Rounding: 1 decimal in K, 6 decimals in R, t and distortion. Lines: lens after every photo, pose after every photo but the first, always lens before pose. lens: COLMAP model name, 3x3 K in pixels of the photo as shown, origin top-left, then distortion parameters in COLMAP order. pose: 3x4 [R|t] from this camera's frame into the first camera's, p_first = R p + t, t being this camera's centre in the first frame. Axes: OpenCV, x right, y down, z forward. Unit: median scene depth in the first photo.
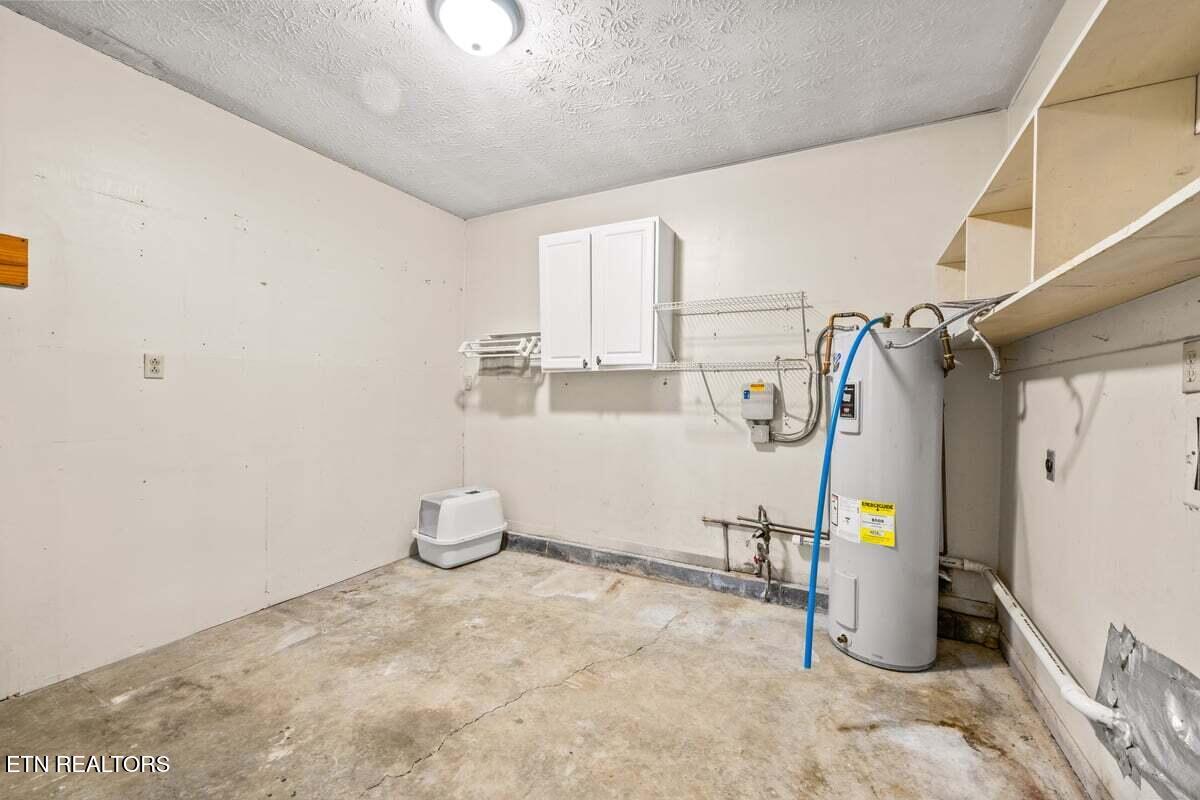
lens RADIAL K [[474.3, 0, 600.2], [0, 474.3, 399.1], [0, 0, 1]] dist [-0.001365, -0.000007]
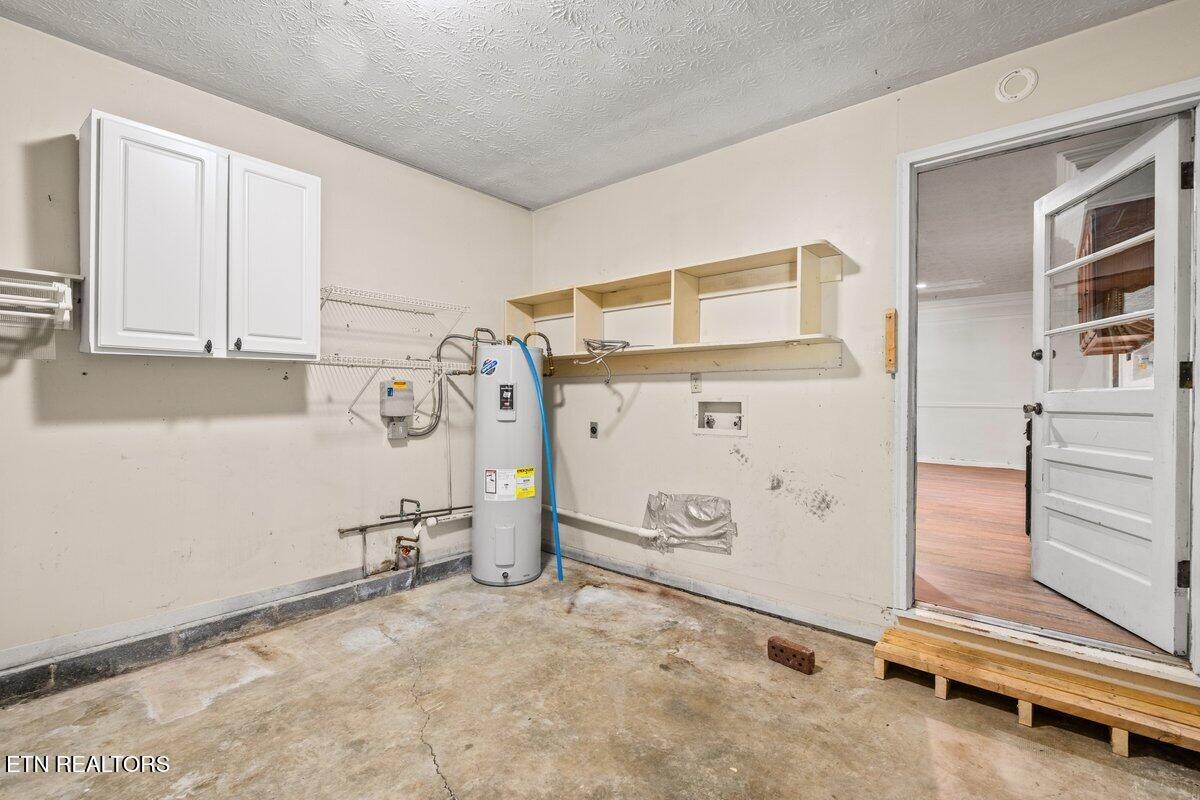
lens RADIAL K [[531.6, 0, 603.4], [0, 531.6, 394.8], [0, 0, 1]] dist [-0.001683, -0.001040]
pose [[0.218609, -0.009162, 0.975770, -0.695115], [0.004471, 0.999955, 0.008388, -0.010906], [-0.975802, 0.002529, 0.218640, 0.317683]]
